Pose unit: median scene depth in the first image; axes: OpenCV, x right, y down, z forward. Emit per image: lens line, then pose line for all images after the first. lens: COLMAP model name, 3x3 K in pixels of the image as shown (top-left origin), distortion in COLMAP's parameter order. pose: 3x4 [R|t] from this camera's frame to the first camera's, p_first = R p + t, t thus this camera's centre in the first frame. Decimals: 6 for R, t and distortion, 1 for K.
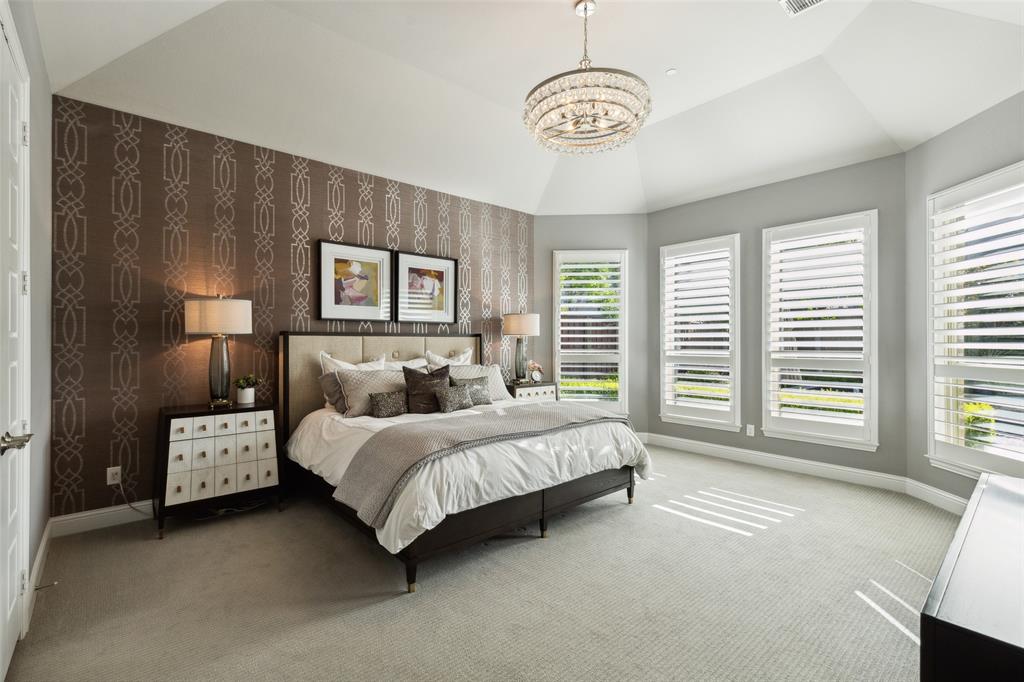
lens RADIAL K [[462.9, 0, 507.3], [0, 462.9, 339.2], [0, 0, 1]] dist [0.000708, 0.000272]
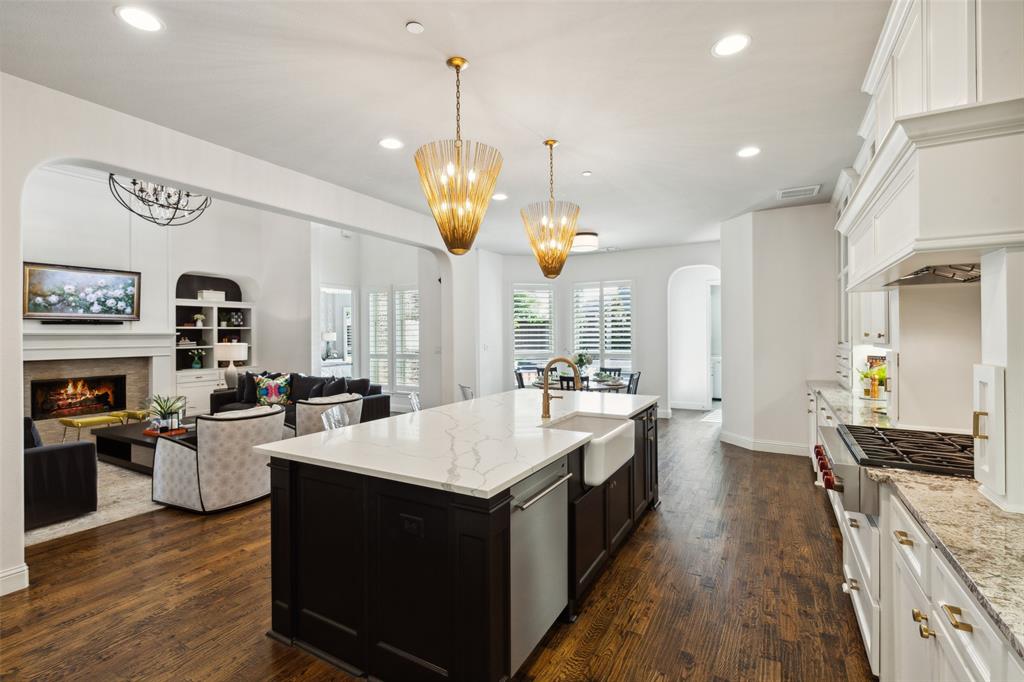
lens RADIAL K [[462.9, 0, 511.8], [0, 462.9, 334.1], [0, 0, 1]] dist [0.000708, 0.000272]
pose [[0.943031, -0.005060, 0.332667, 0.166943], [0.004814, 0.999987, 0.001565, -0.053960], [-0.332670, 0.000126, 0.943043, -2.295593]]
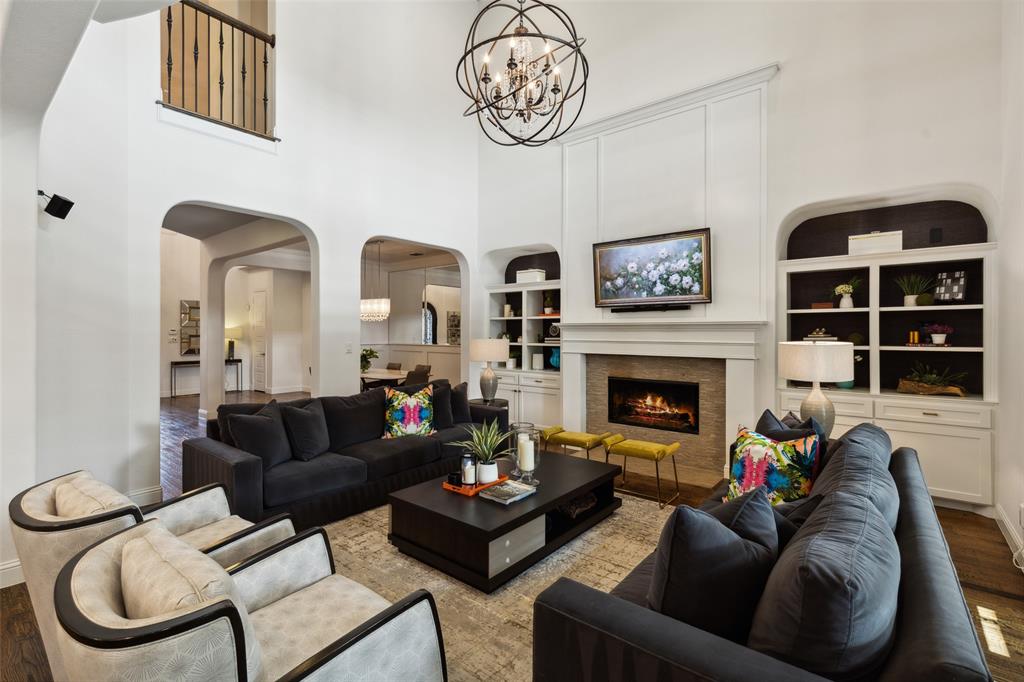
lens RADIAL K [[462.9, 0, 504.6], [0, 462.9, 332.9], [0, 0, 1]] dist [0.000708, 0.000272]
pose [[0.160321, 0.006450, -0.987044, 0.435773], [0.004749, 0.999962, 0.007306, -0.045864], [0.987054, -0.005858, 0.160284, -1.000317]]
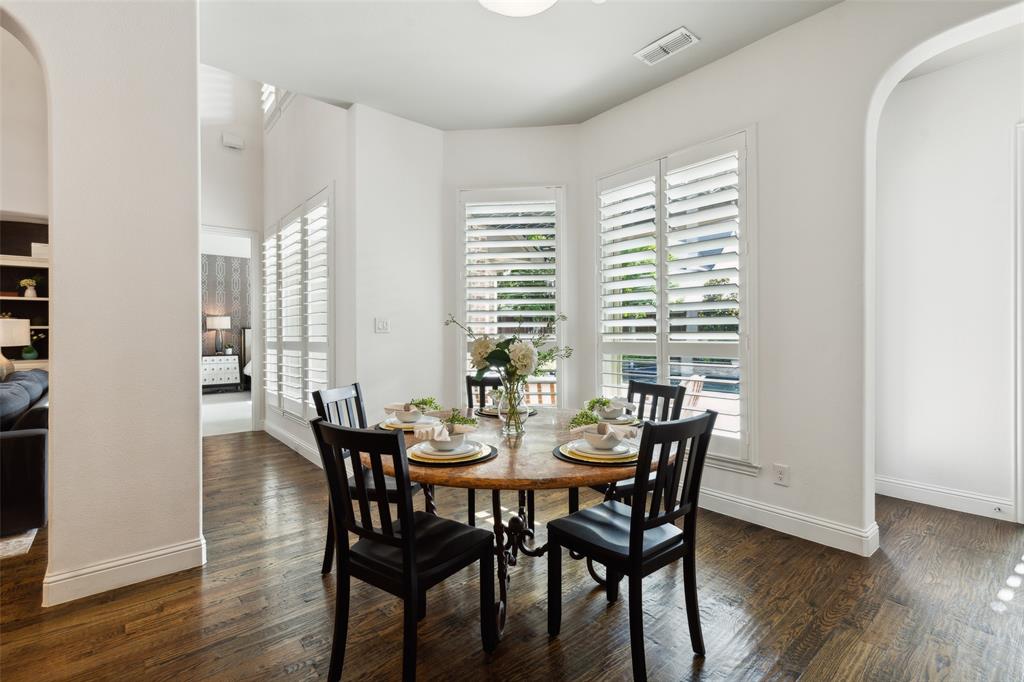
lens RADIAL K [[462.9, 0, 509.7], [0, 462.9, 335.4], [0, 0, 1]] dist [0.000708, 0.000272]
pose [[0.999986, -0.000009, -0.005297, 0.887920], [0.000057, 0.999960, 0.008949, 0.003784], [0.005297, -0.008949, 0.999946, -1.378902]]
